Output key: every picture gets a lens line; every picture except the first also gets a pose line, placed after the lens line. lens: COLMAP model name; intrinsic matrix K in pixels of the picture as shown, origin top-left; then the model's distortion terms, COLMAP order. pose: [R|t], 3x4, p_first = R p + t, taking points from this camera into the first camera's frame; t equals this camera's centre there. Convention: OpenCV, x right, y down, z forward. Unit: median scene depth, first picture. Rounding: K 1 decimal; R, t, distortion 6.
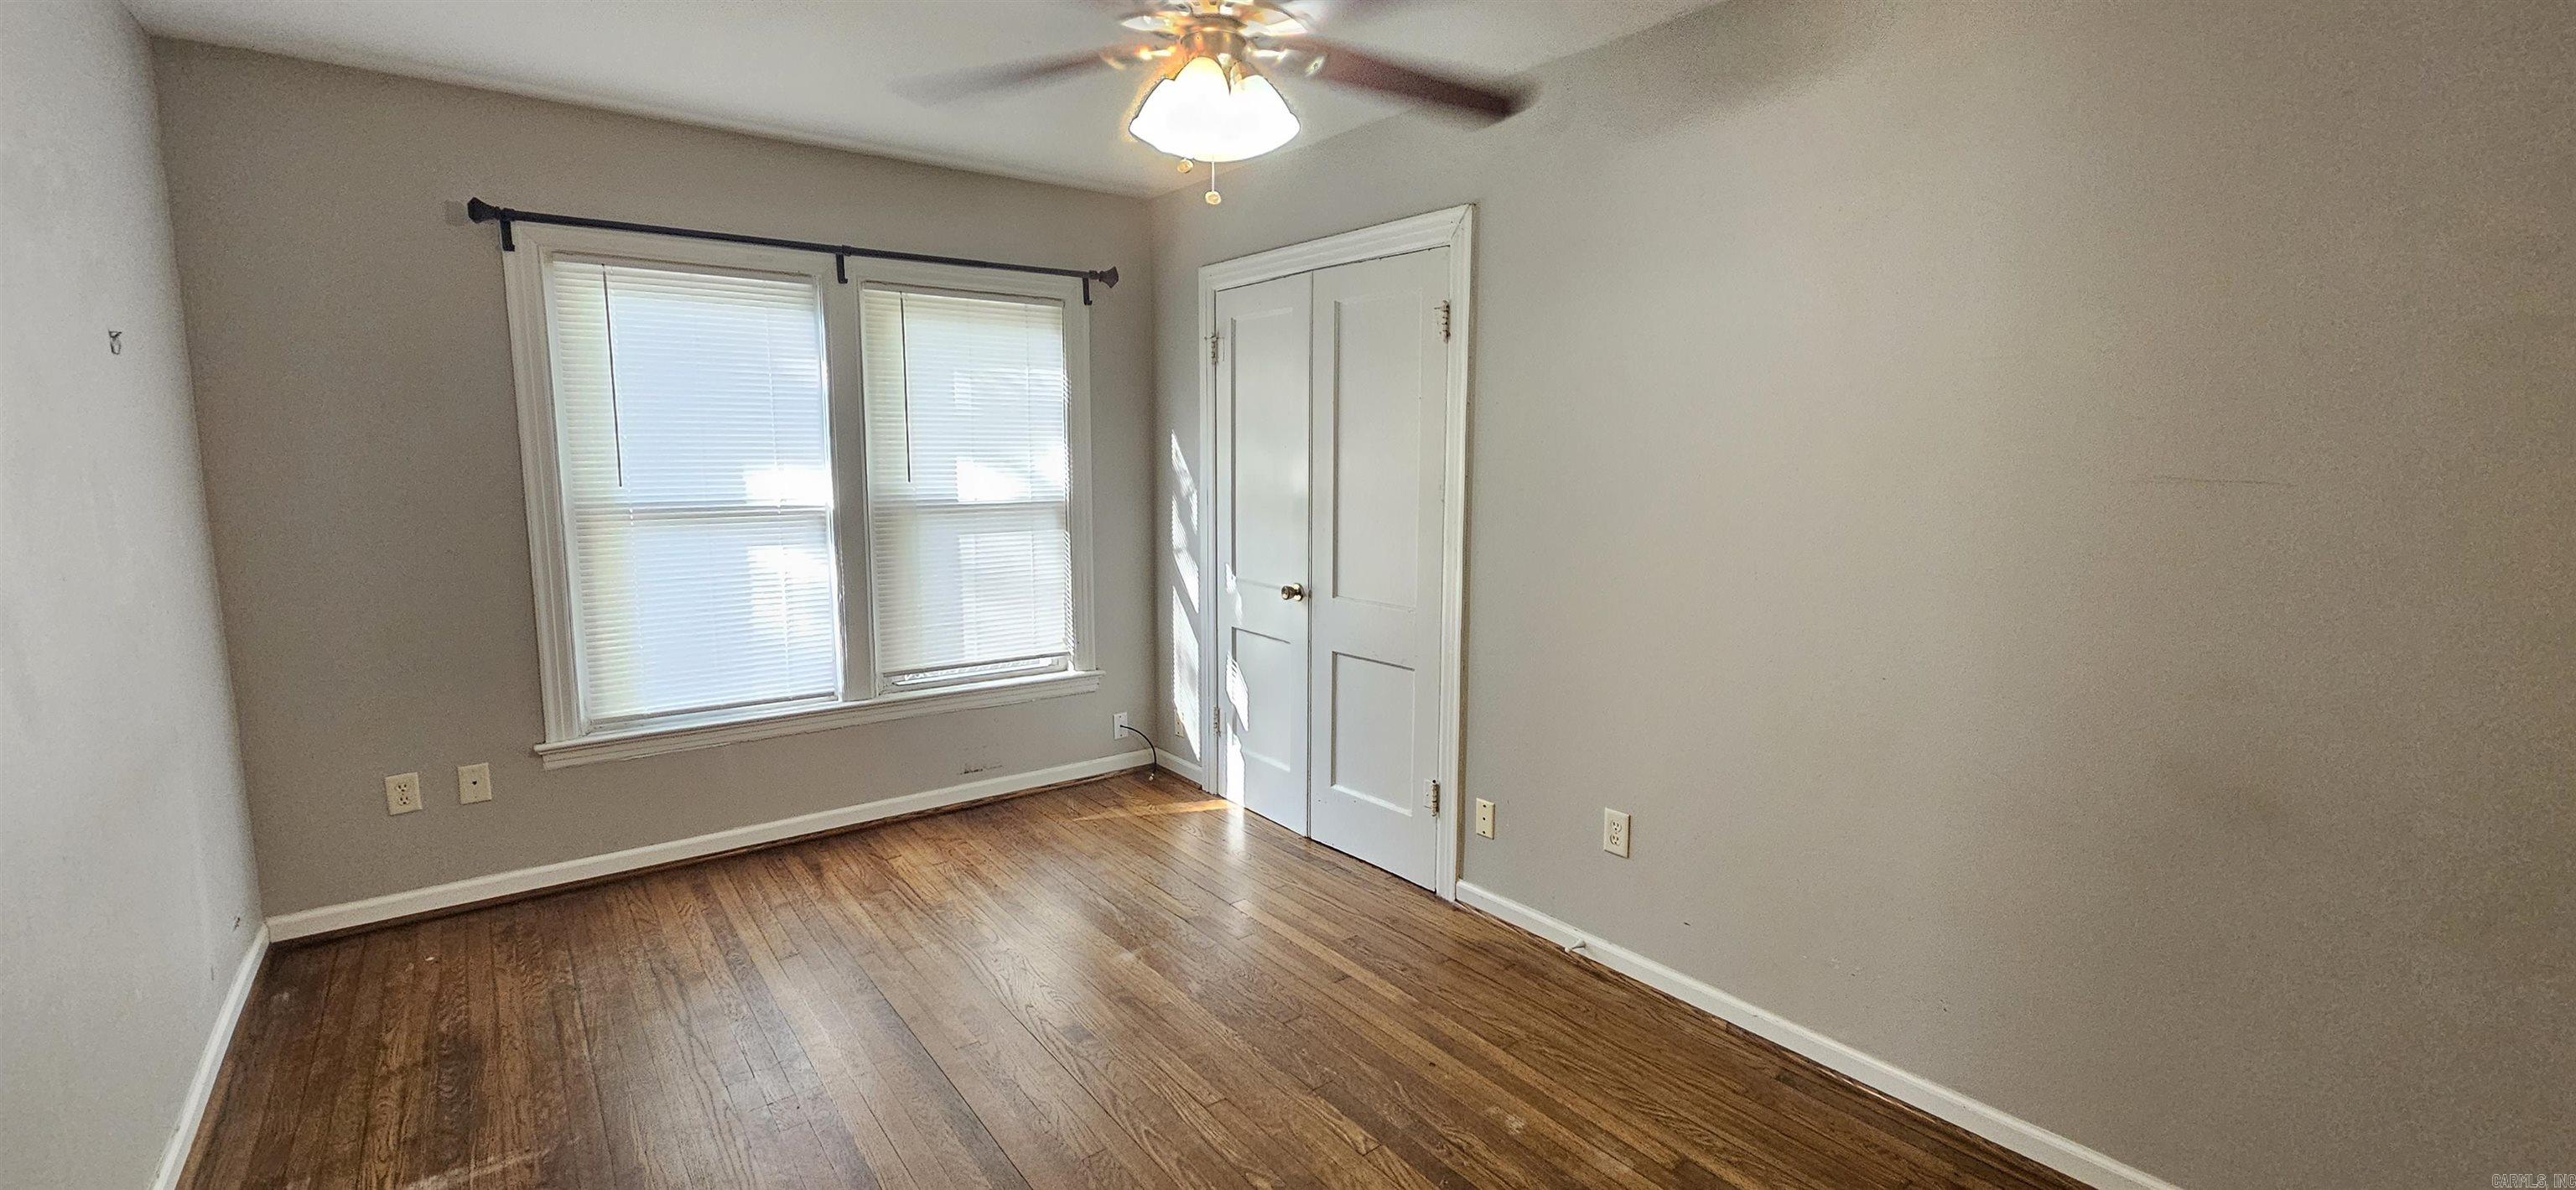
lens RADIAL K [[1068.7, 0, 1285.3], [0, 1068.7, 587.7], [0, 0, 1]] dist [-0.000653, -0.000091]
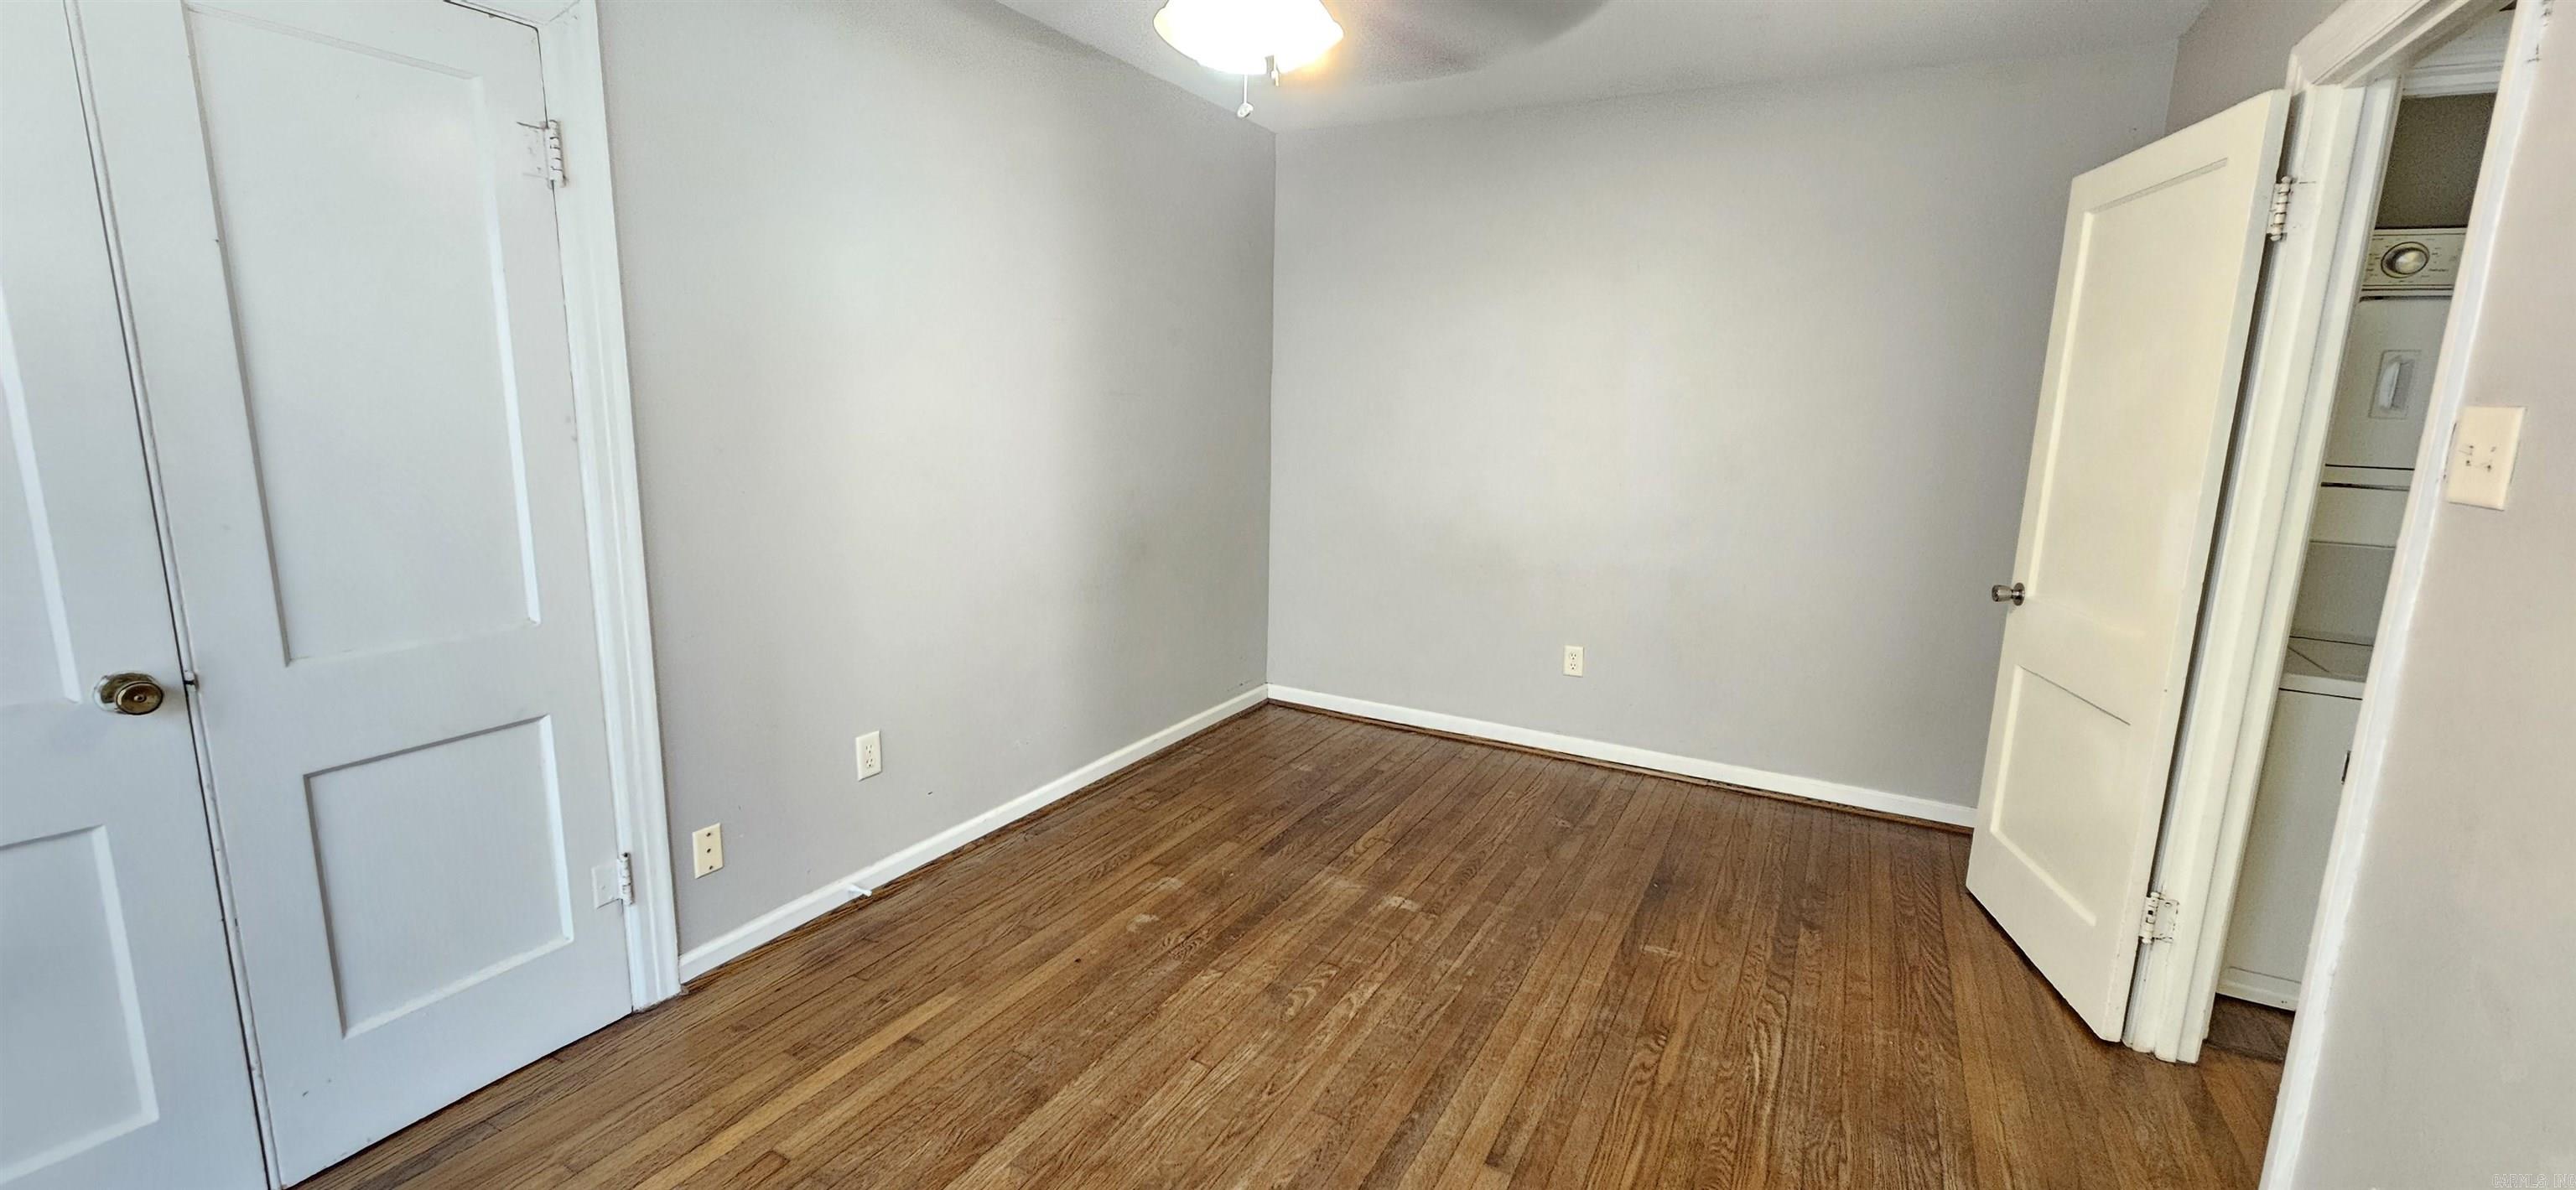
lens RADIAL K [[1056.6, 0, 1288.0], [0, 1056.6, 595.0], [0, 0, 1]] dist [0.000470, -0.000228]
pose [[-0.413194, -0.189828, 0.890638, -0.528083], [0.087168, 0.965296, 0.246180, -0.093965], [-0.906462, 0.179355, -0.382308, 0.743231]]
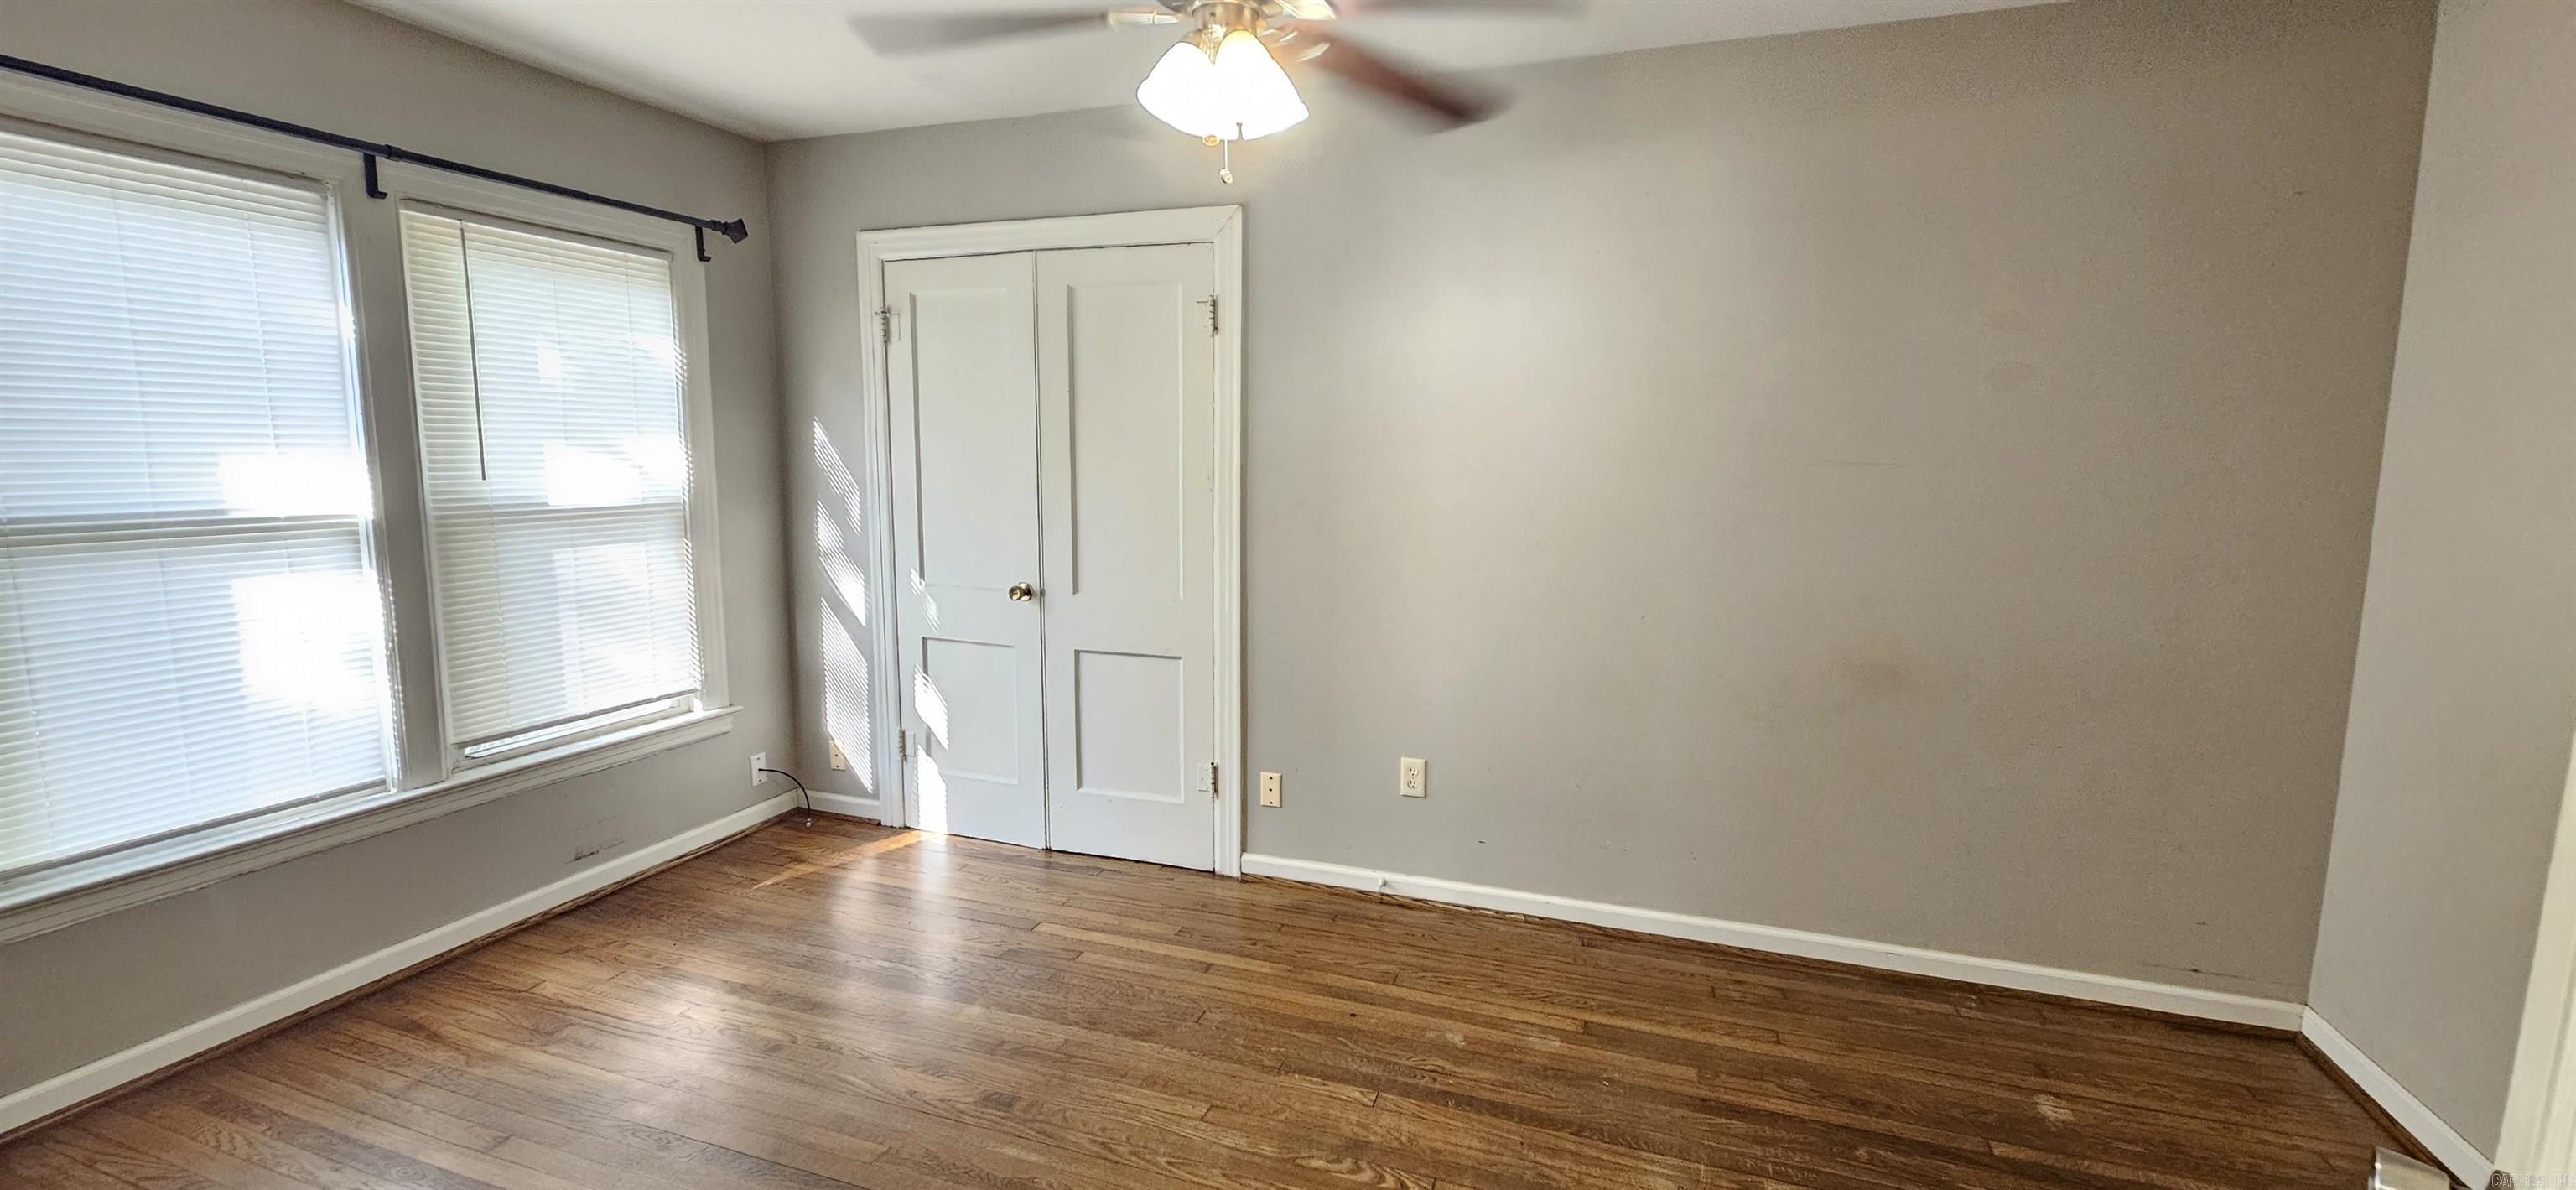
lens RADIAL K [[1056.6, 0, 1288.0], [0, 1056.6, 595.0], [0, 0, 1]] dist [0.000470, -0.000228]
pose [[0.837355, -0.070846, 0.542050, -0.298028], [0.065636, 0.997423, 0.028970, -0.005021], [-0.542705, 0.011320, 0.839847, 0.092136]]
